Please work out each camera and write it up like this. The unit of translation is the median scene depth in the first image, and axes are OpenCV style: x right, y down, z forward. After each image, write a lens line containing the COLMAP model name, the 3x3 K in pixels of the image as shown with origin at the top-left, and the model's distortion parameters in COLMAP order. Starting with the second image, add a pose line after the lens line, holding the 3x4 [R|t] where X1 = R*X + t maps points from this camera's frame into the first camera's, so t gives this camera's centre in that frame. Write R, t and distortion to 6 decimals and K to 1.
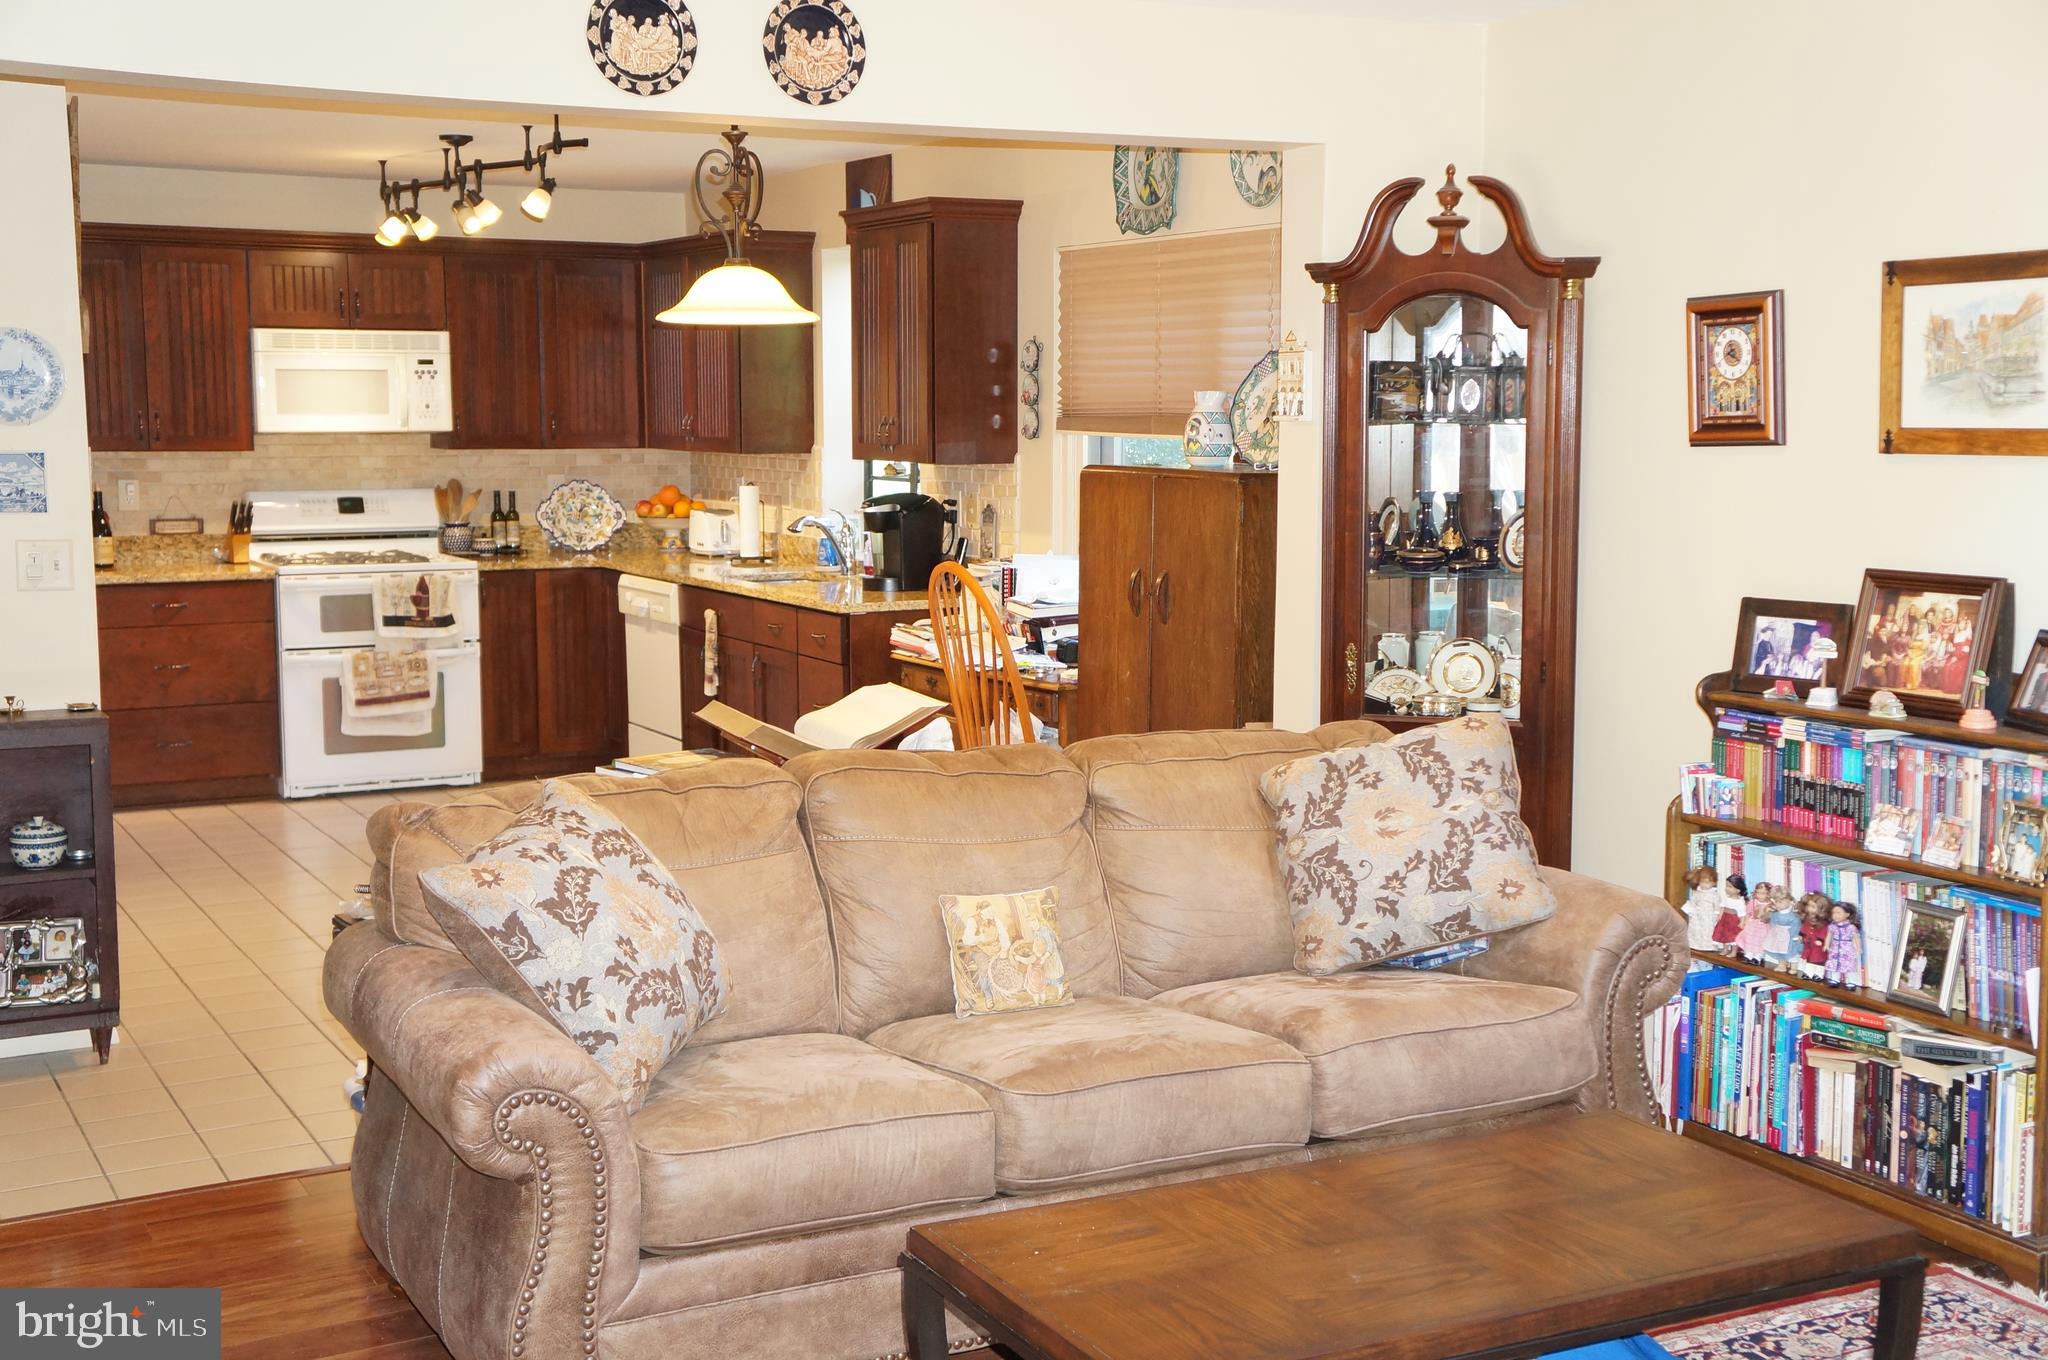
lens RADIAL K [[2432.3, 0, 1024.4], [0, 2432.3, 676.6], [0, 0, 1]] dist [0.093327, 0.000000]
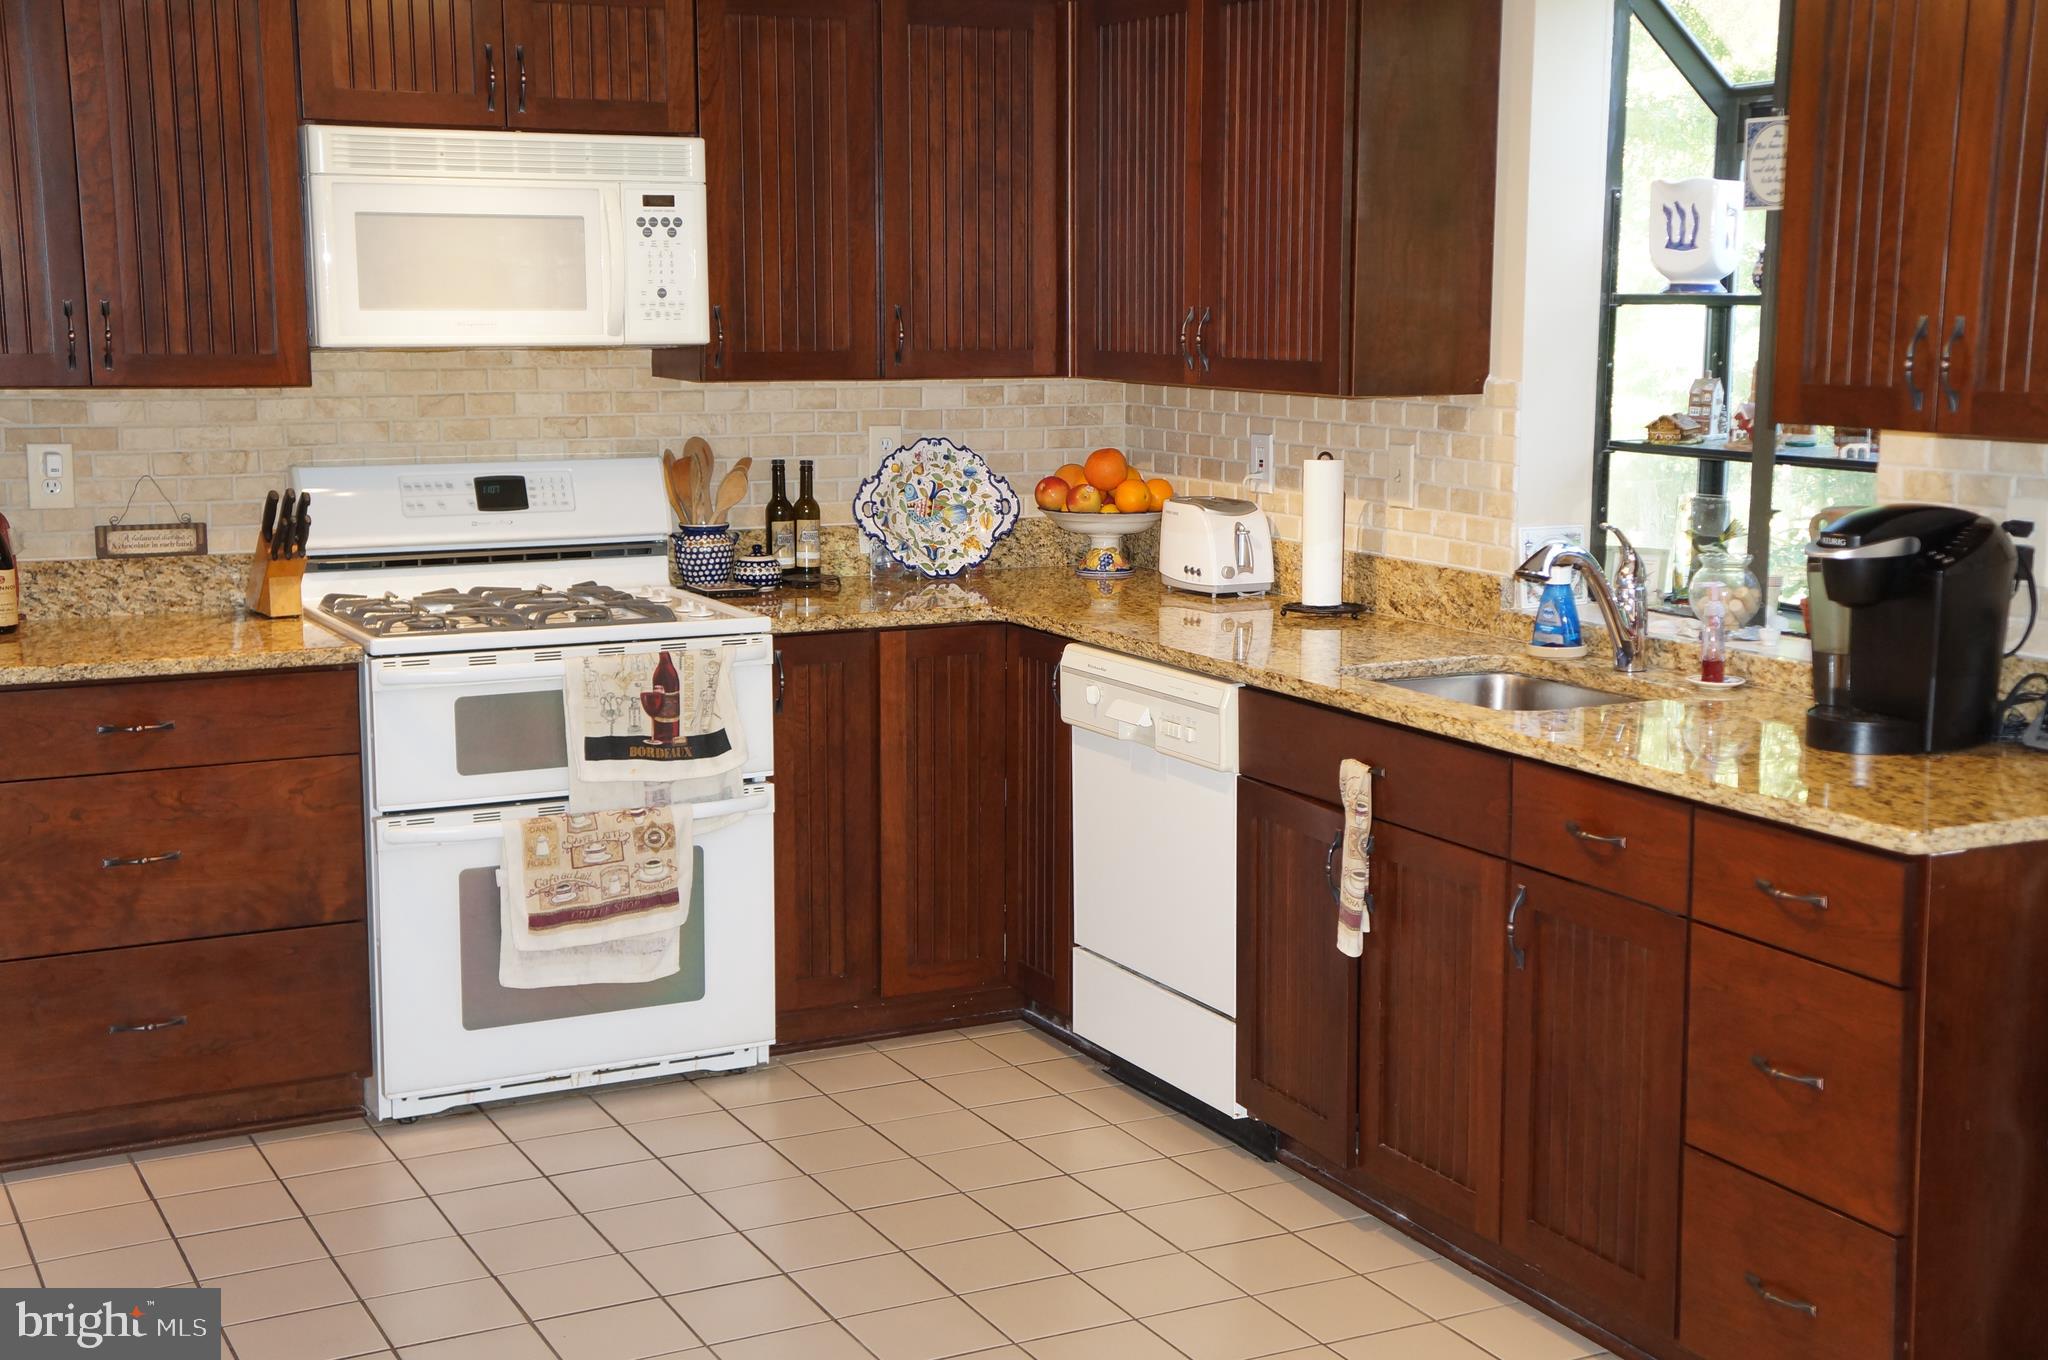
lens RADIAL K [[2532.2, 0, 1024.1], [0, 2532.2, 683.8], [0, 0, 1]] dist [0.108744, 0.000000]
pose [[0.999891, 0.004967, -0.013897, -0.165981], [-0.004386, 0.999127, 0.041549, -0.054725], [0.014091, -0.041483, 0.999040, 0.497559]]
